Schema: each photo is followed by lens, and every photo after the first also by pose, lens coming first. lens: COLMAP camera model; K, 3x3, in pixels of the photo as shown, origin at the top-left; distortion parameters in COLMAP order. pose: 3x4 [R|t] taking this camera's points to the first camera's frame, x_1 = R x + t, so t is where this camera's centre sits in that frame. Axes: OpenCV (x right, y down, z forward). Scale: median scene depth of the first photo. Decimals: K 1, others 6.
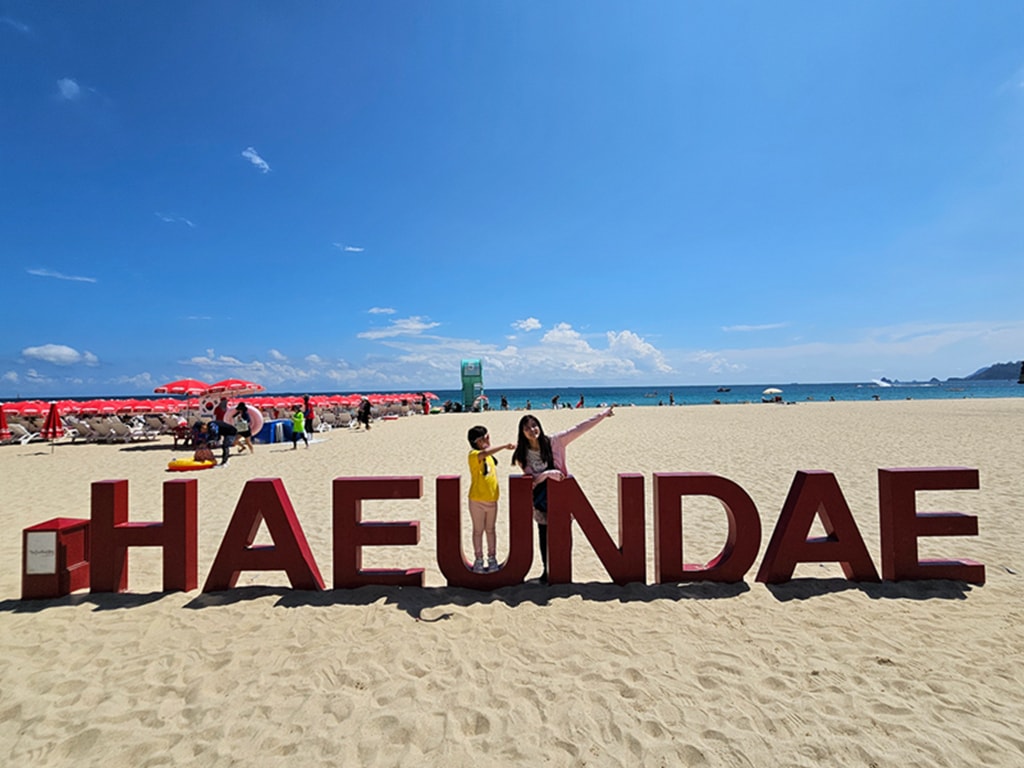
lens RADIAL K [[479.5, 0, 504.2], [0, 479.5, 380.1], [0, 0, 1]] dist [-0.002216, 0.003005]
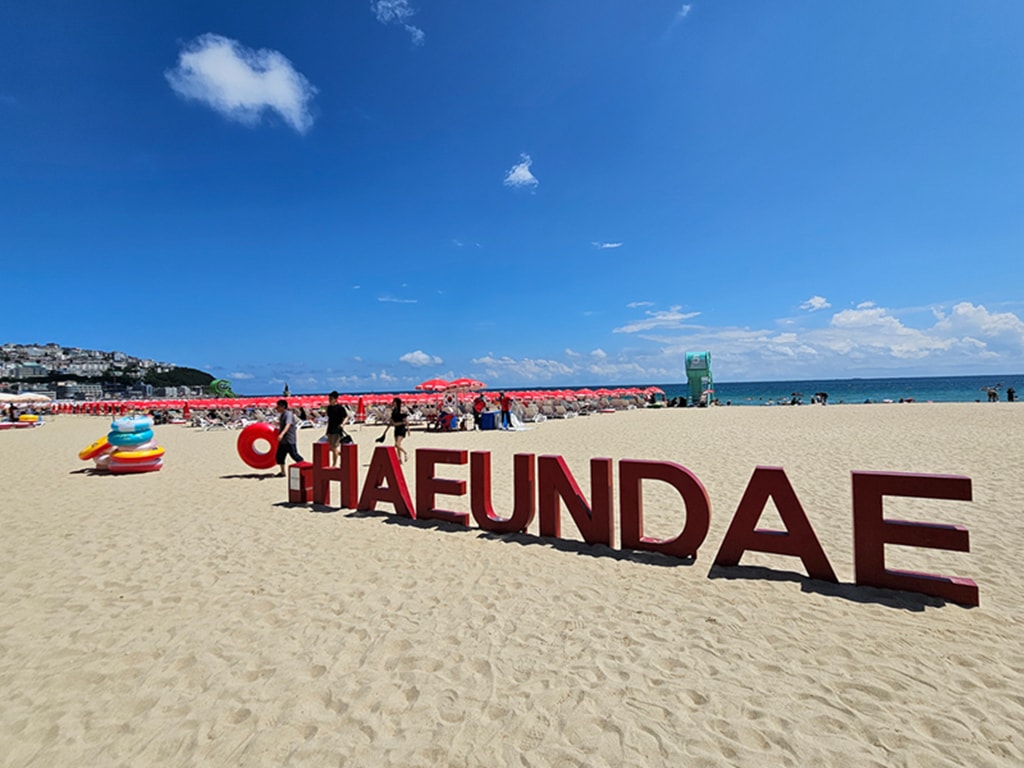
lens RADIAL K [[478.2, 0, 505.5], [0, 478.2, 380.7], [0, 0, 1]] dist [0.000778, -0.000551]
pose [[0.867790, -0.011589, -0.496796, 0.665182], [0.018704, 0.999781, 0.009348, -0.020896], [0.496579, -0.017404, 0.867817, -0.194317]]
